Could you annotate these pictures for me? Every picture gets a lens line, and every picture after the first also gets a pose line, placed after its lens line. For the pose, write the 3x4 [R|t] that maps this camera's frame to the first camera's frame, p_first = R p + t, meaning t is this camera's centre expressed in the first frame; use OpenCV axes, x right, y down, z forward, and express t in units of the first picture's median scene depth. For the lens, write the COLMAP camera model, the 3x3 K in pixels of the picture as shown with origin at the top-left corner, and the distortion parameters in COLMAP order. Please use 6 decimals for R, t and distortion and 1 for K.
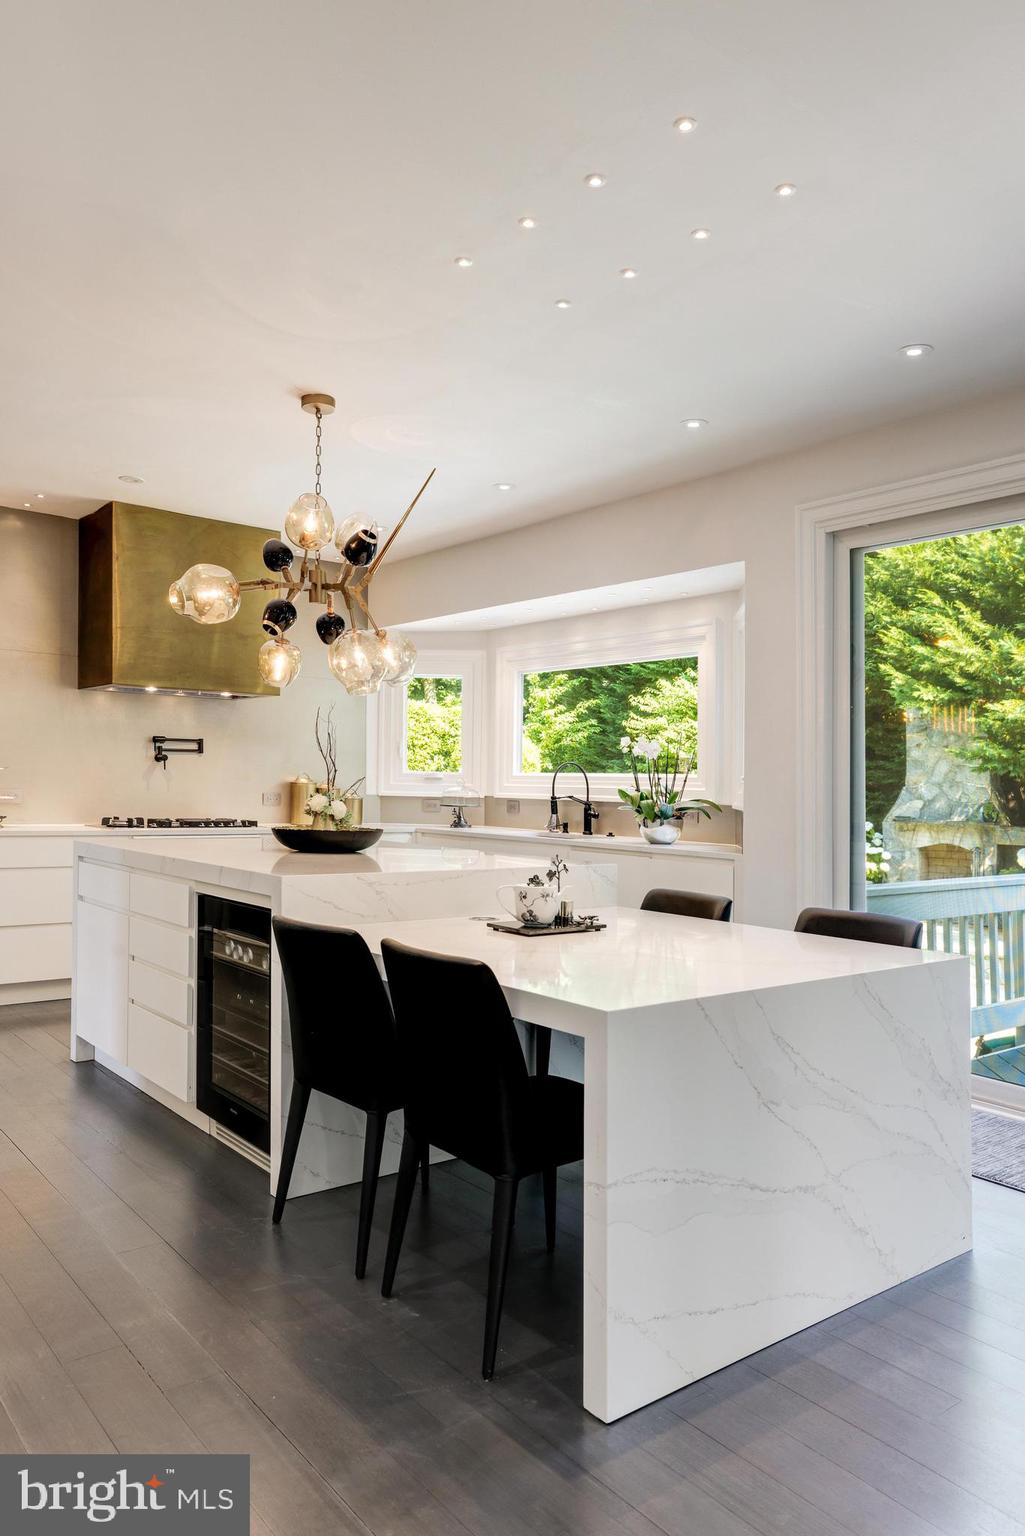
lens RADIAL K [[1061.3, 0, 503.6], [0, 1061.3, 742.9], [0, 0, 1]] dist [0.005157, 0.002567]
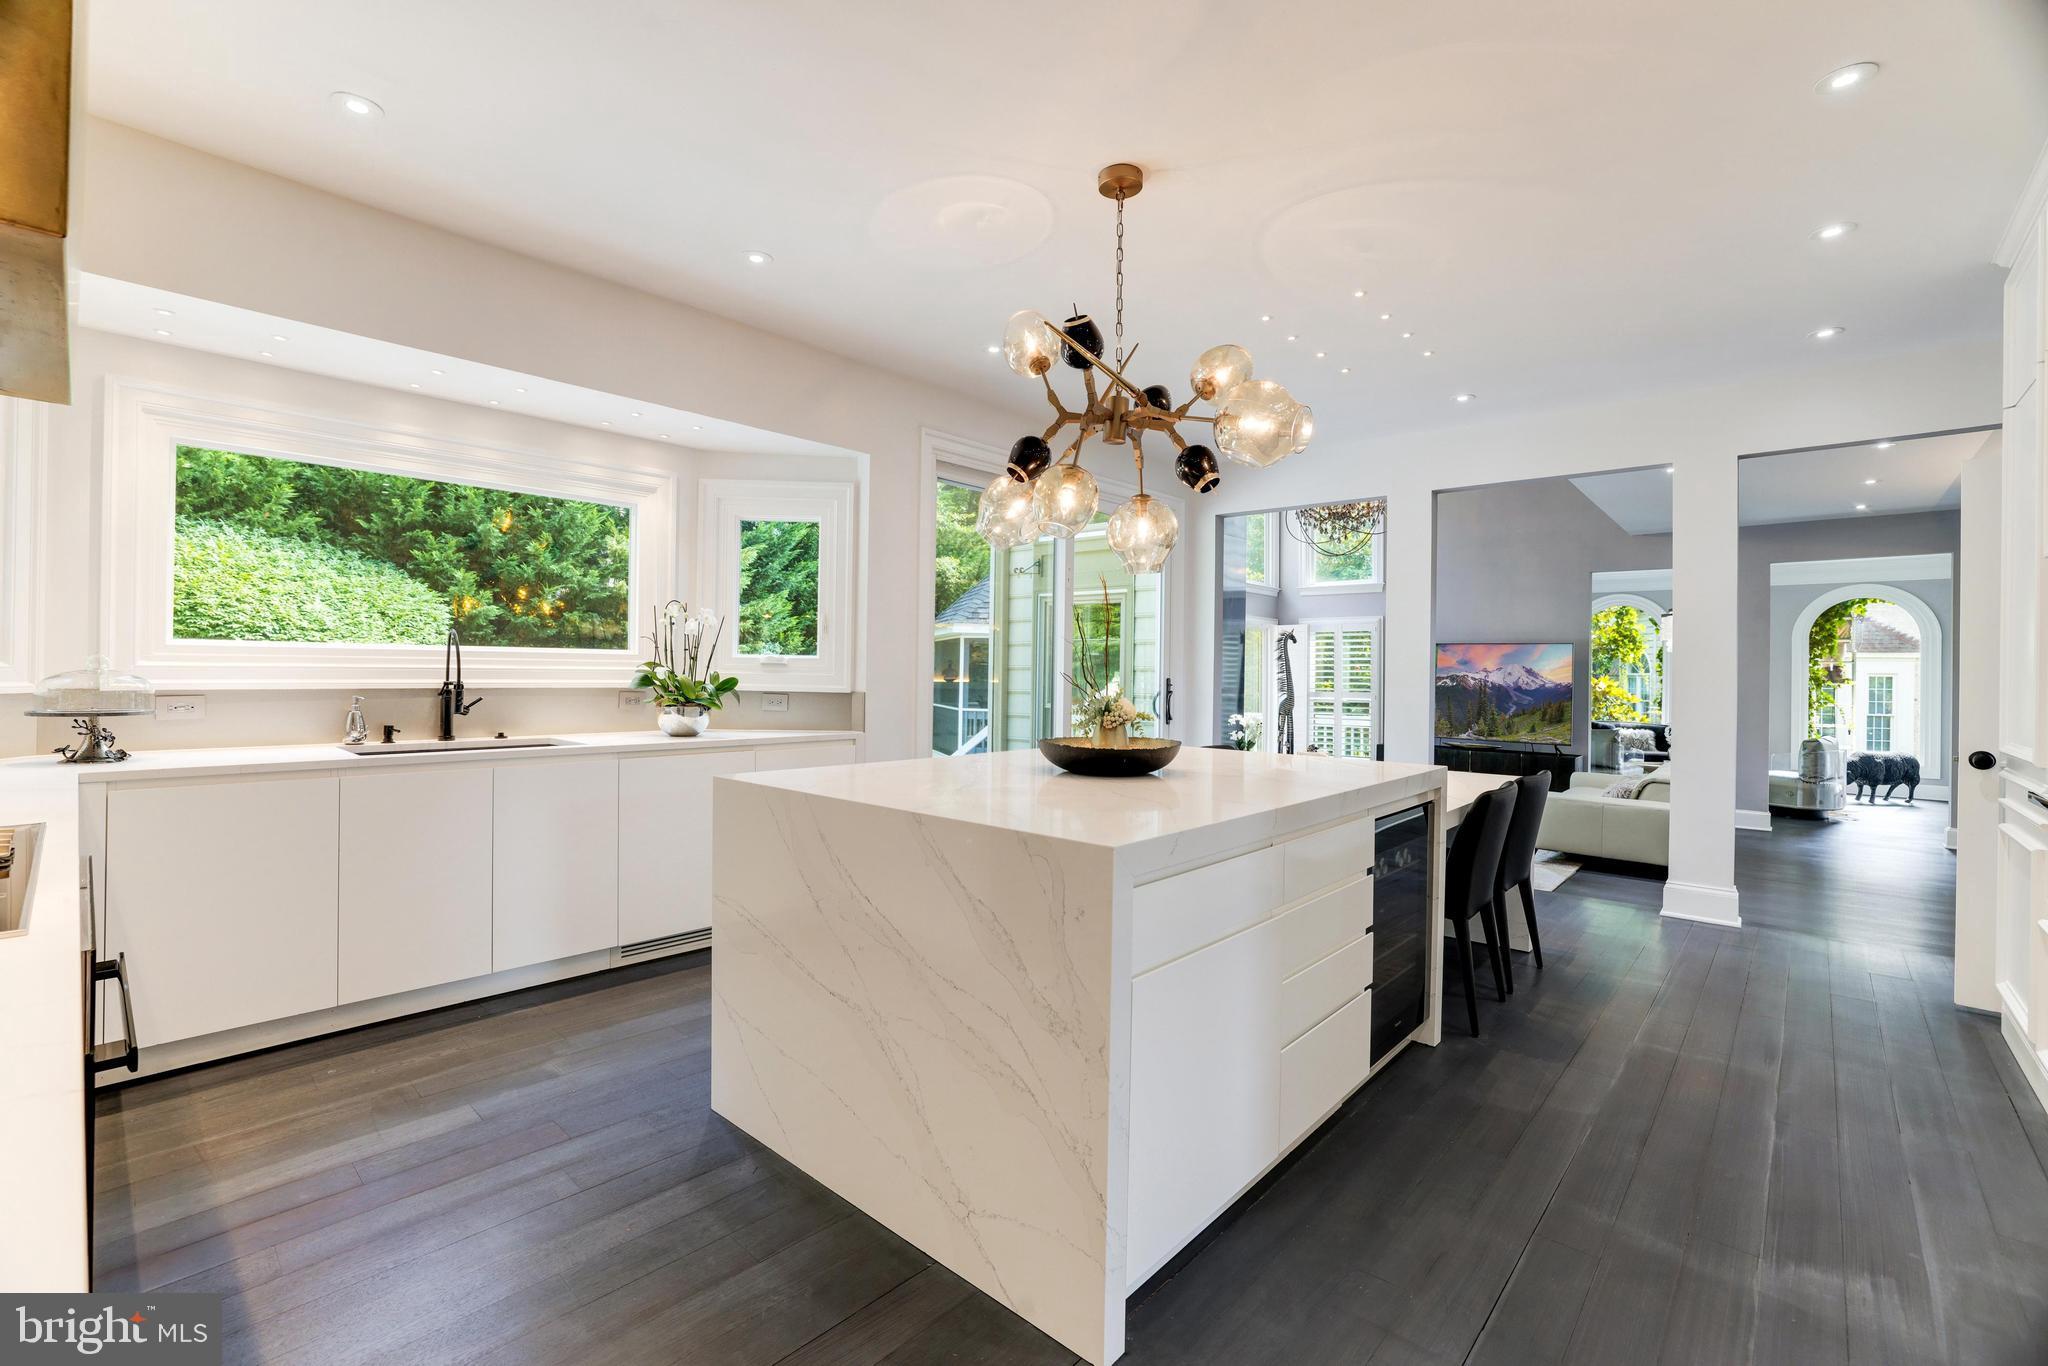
lens RADIAL K [[884.1, 0, 1014.9], [0, 884.1, 668.4], [0, 0, 1]] dist [-0.043660, 0.012571]
pose [[-0.158949, -0.021212, 0.987059, -0.521015], [-0.056464, 0.998328, 0.012361, 0.016828], [-0.985671, -0.053768, -0.159881, 0.780295]]
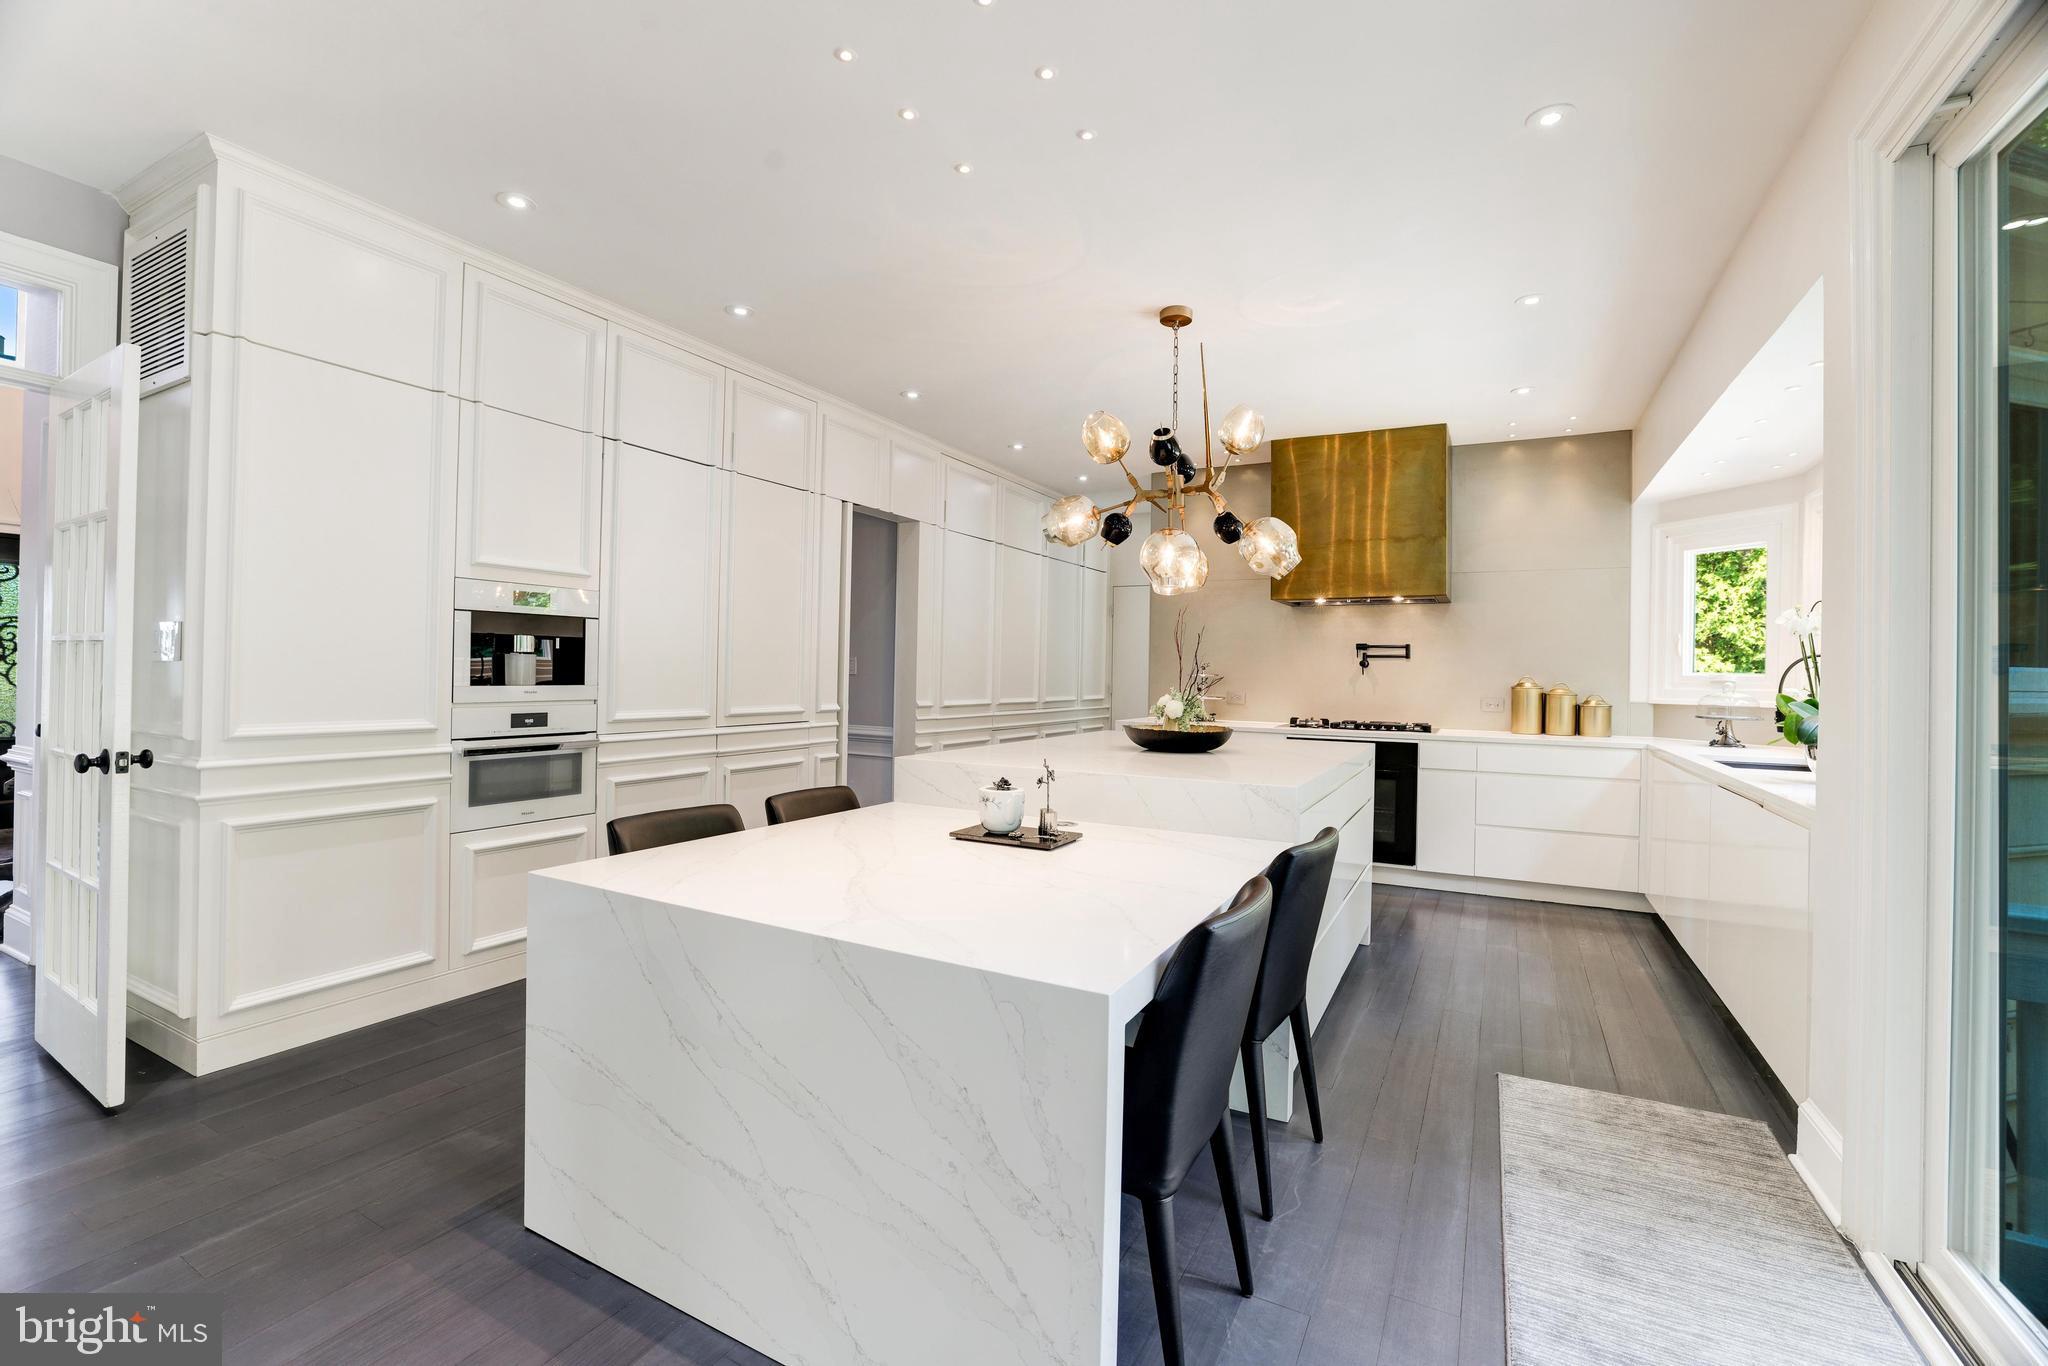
lens RADIAL K [[884.1, 0, 1014.9], [0, 884.1, 668.4], [0, 0, 1]] dist [-0.043660, 0.012571]
pose [[0.396896, -0.021628, -0.917609, 0.364986], [0.028105, 0.999540, -0.011403, 0.019804], [0.917433, -0.021263, 0.397321, 0.351232]]
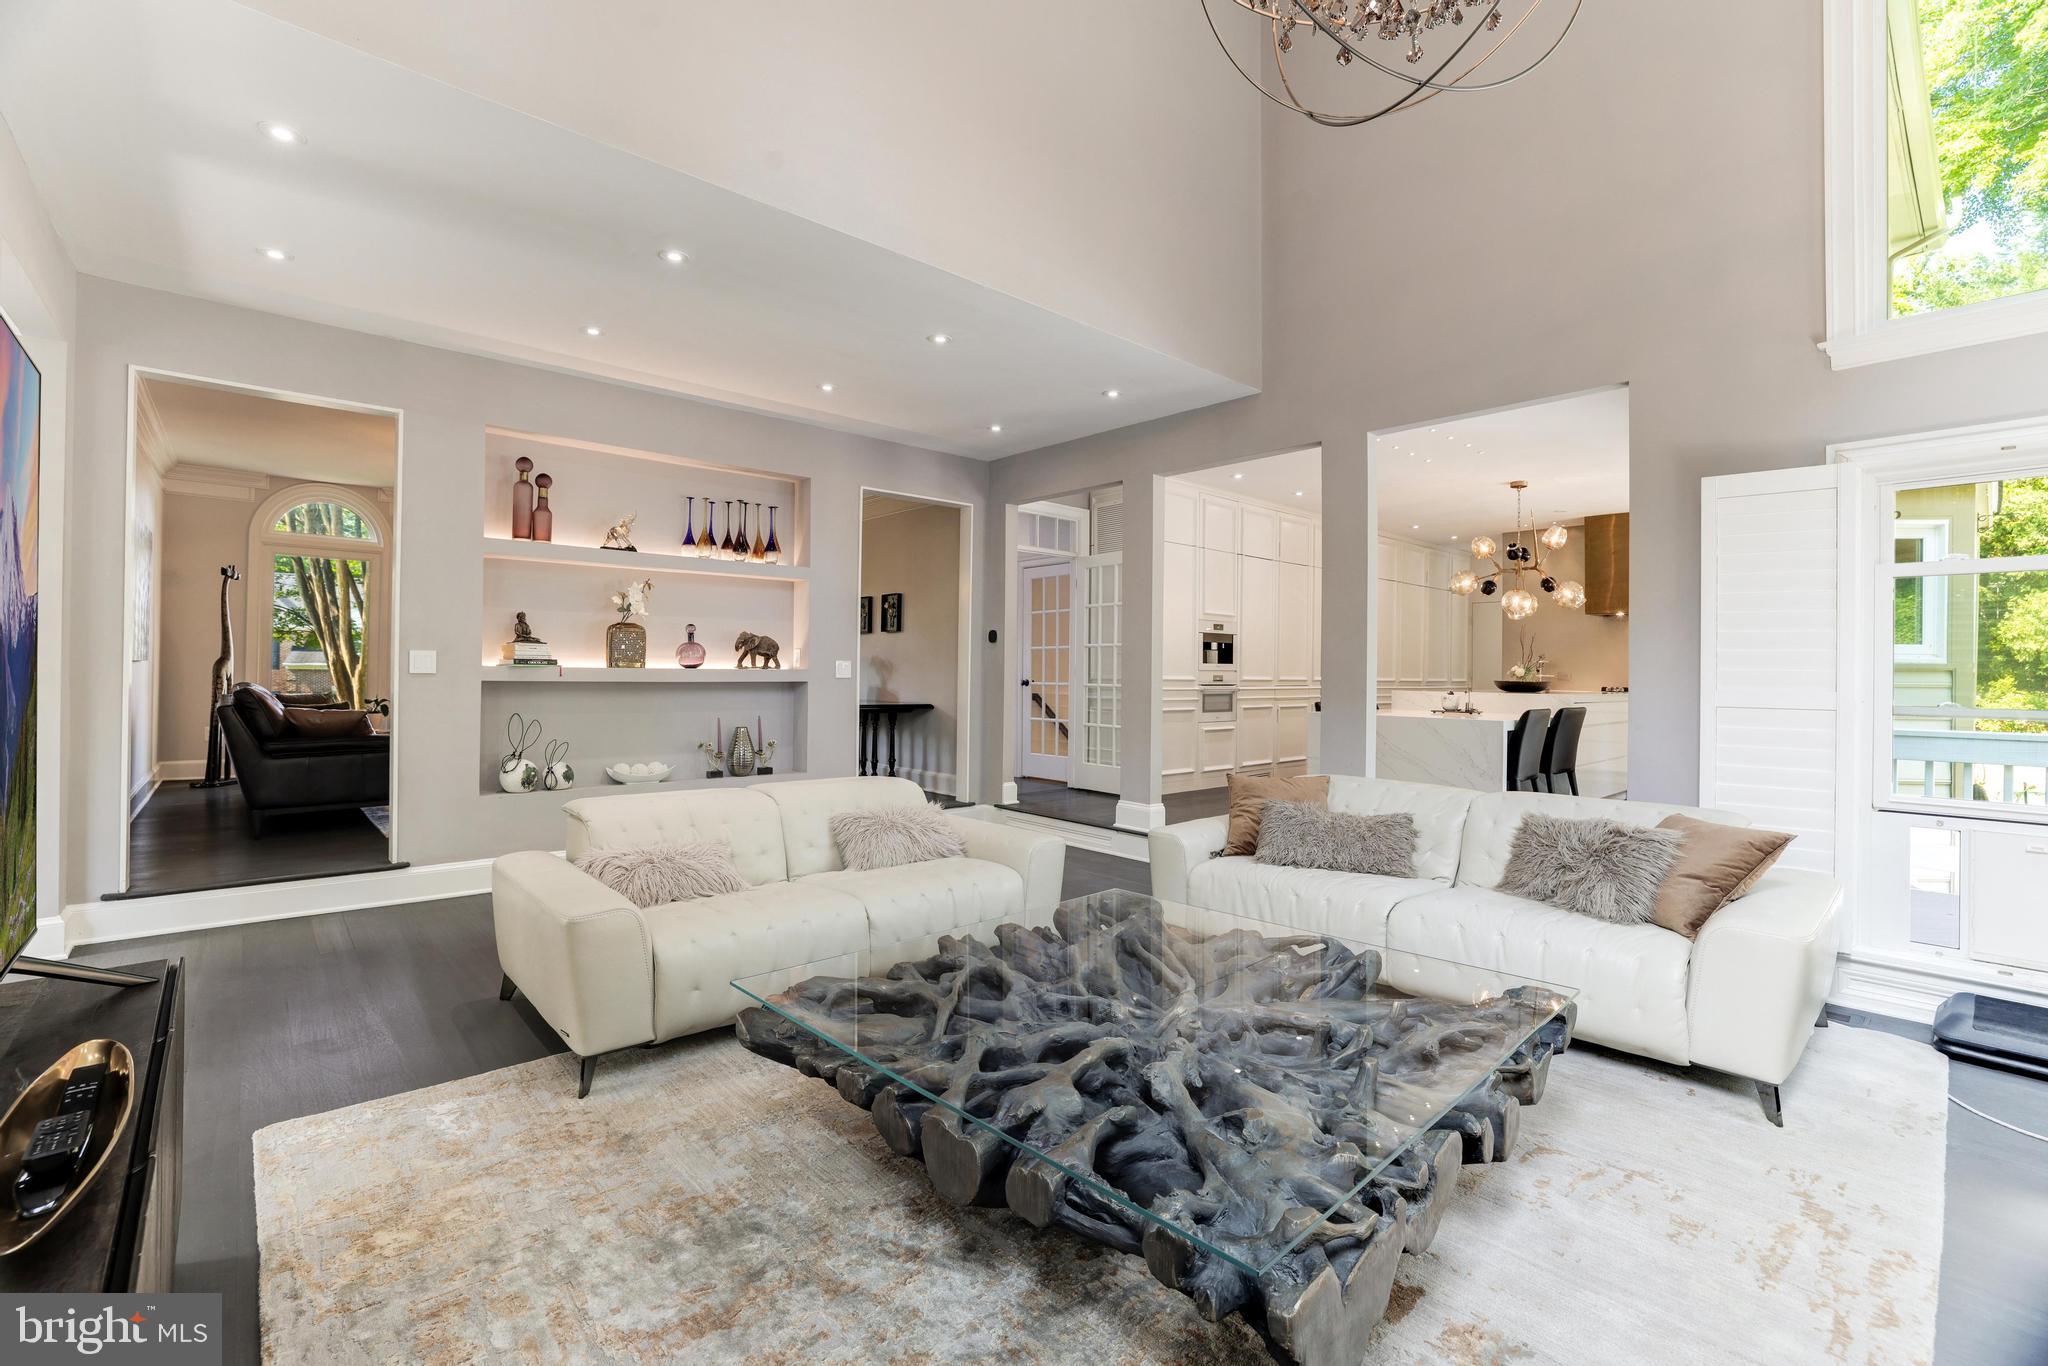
lens RADIAL K [[884.1, 0, 1014.9], [0, 884.1, 668.4], [0, 0, 1]] dist [-0.043660, 0.012571]
pose [[0.061385, -0.031368, -0.997621, 1.024449], [0.028025, 0.999166, -0.029692, 0.053049], [0.997721, -0.026136, 0.062213, -0.087776]]
